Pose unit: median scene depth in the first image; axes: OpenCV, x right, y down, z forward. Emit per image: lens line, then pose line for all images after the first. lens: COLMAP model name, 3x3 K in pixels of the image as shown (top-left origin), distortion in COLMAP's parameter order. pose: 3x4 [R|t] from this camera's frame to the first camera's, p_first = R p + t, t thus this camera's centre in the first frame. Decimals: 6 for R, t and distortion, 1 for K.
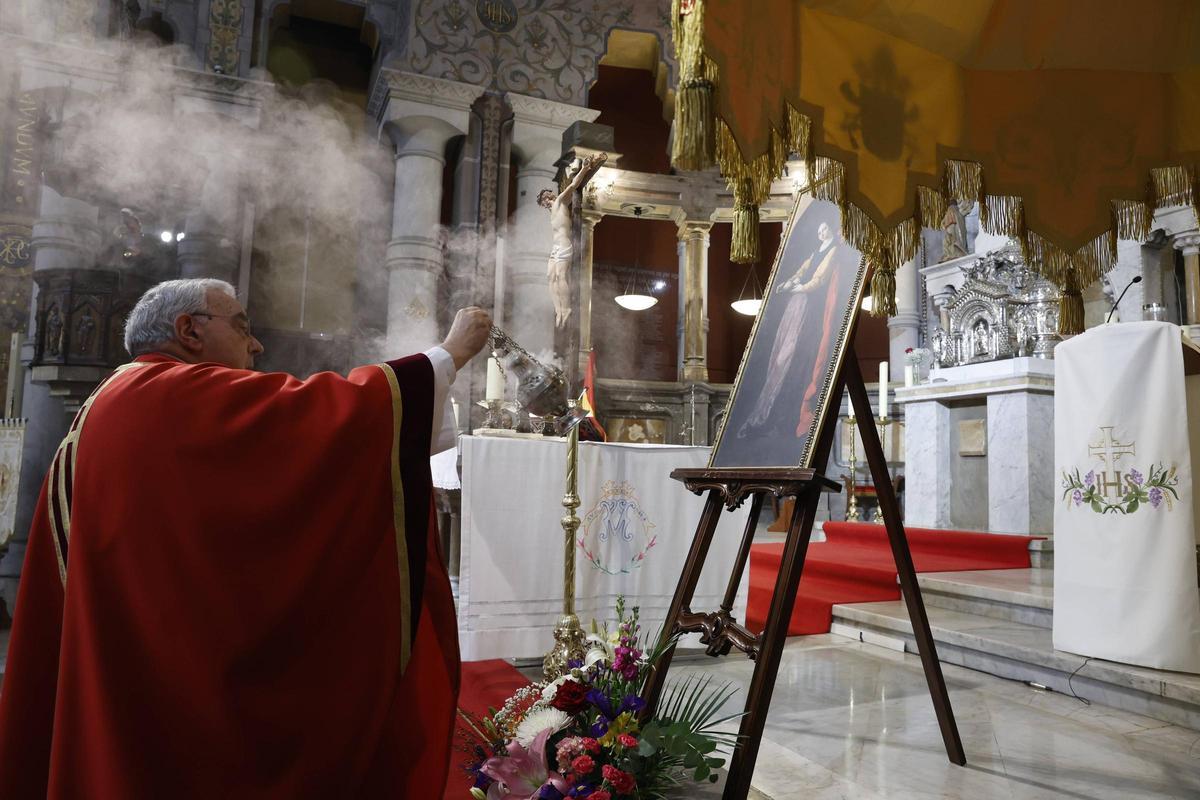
lens RADIAL K [[796.9, 0, 600.0], [0, 796.9, 400.0], [0, 0, 1]] dist [-0.088908, 0.062532]
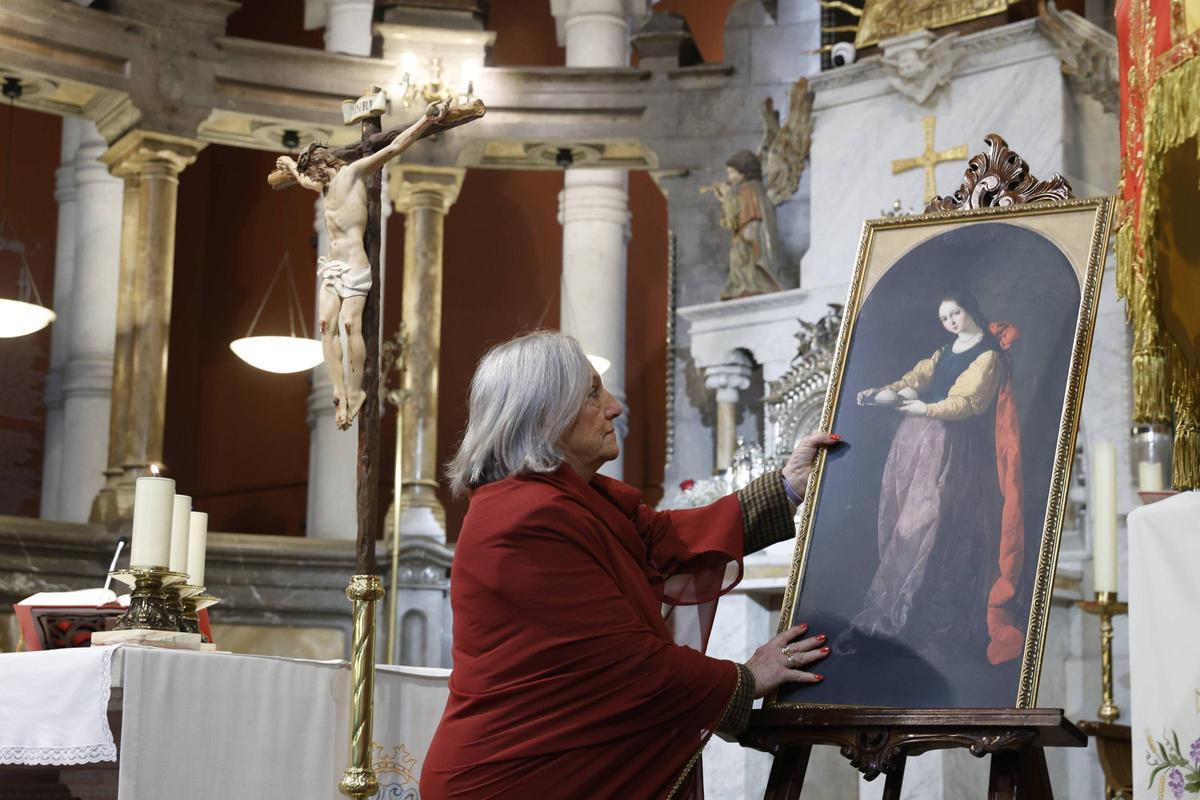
lens RADIAL K [[2074.1, 0, 600.0], [0, 2074.1, 400.0], [0, 0, 1]] dist [0.192529, 0.117774]
pose [[0.896442, 0.075064, 0.436758, -0.176877], [-0.039434, 0.995152, -0.090095, 0.001078], [-0.441404, 0.063542, 0.895056, -0.083886]]
